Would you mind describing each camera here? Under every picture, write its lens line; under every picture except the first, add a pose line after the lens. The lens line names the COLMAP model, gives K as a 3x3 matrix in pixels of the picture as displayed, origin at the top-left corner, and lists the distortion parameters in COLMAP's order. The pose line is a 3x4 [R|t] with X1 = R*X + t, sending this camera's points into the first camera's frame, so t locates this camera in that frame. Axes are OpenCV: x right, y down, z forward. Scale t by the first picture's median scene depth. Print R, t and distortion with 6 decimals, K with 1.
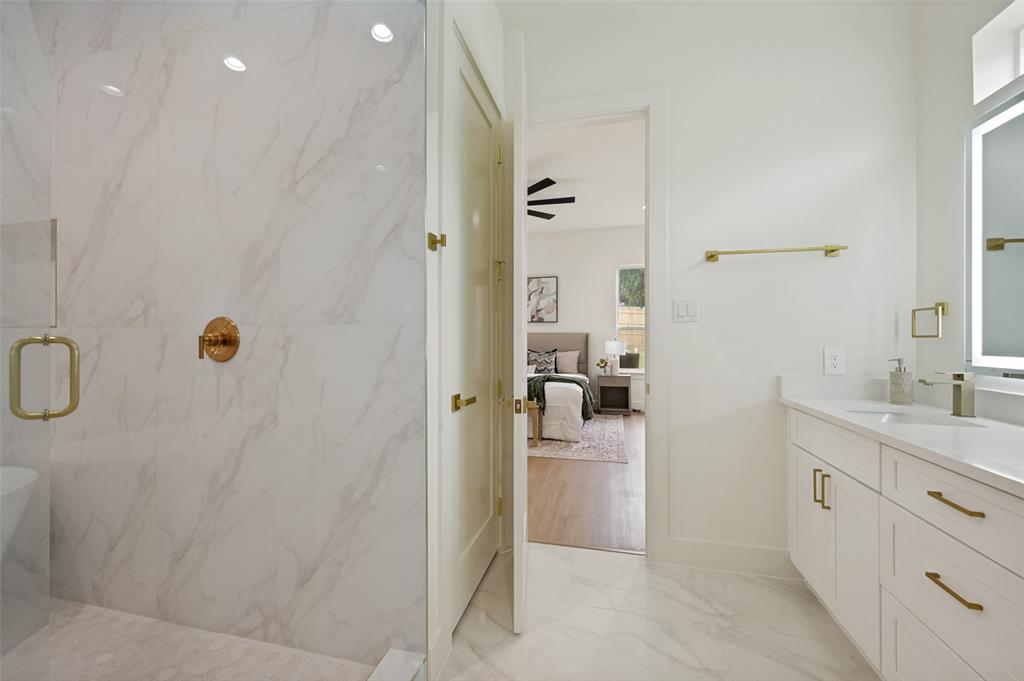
lens RADIAL K [[404.9, 0, 510.5], [0, 404.9, 339.3], [0, 0, 1]] dist [0.001028, 0.000511]
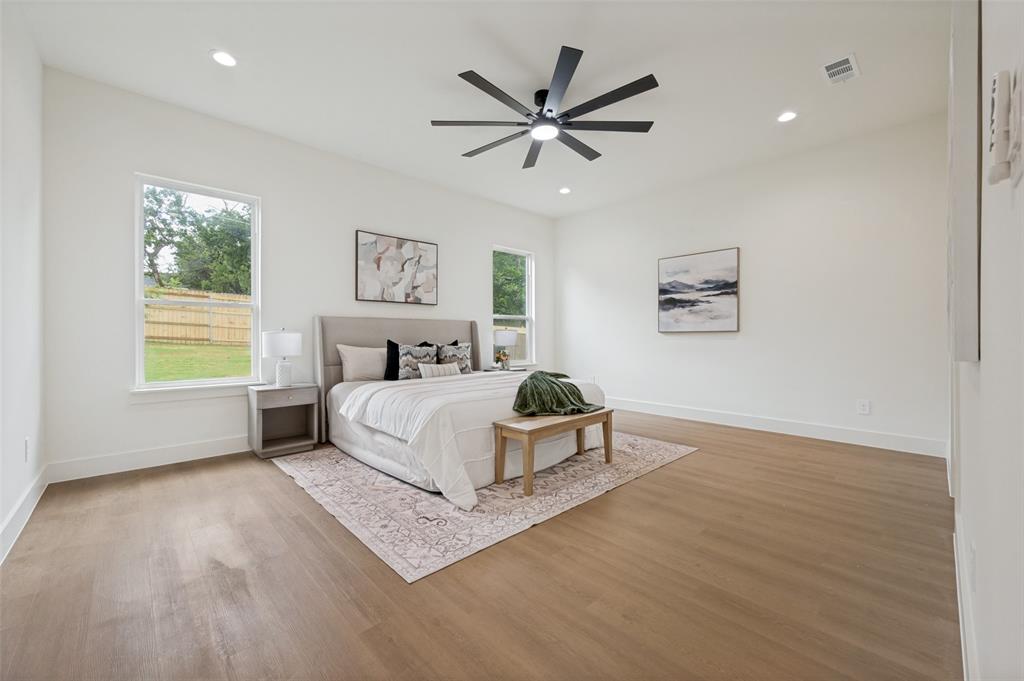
lens RADIAL K [[404.9, 0, 515.1], [0, 404.9, 337.6], [0, 0, 1]] dist [0.001028, 0.000511]
pose [[0.530353, -0.006884, 0.847749, -0.443870], [0.000180, 0.999968, 0.008008, 0.011925], [-0.847777, -0.004095, 0.530337, 0.472584]]
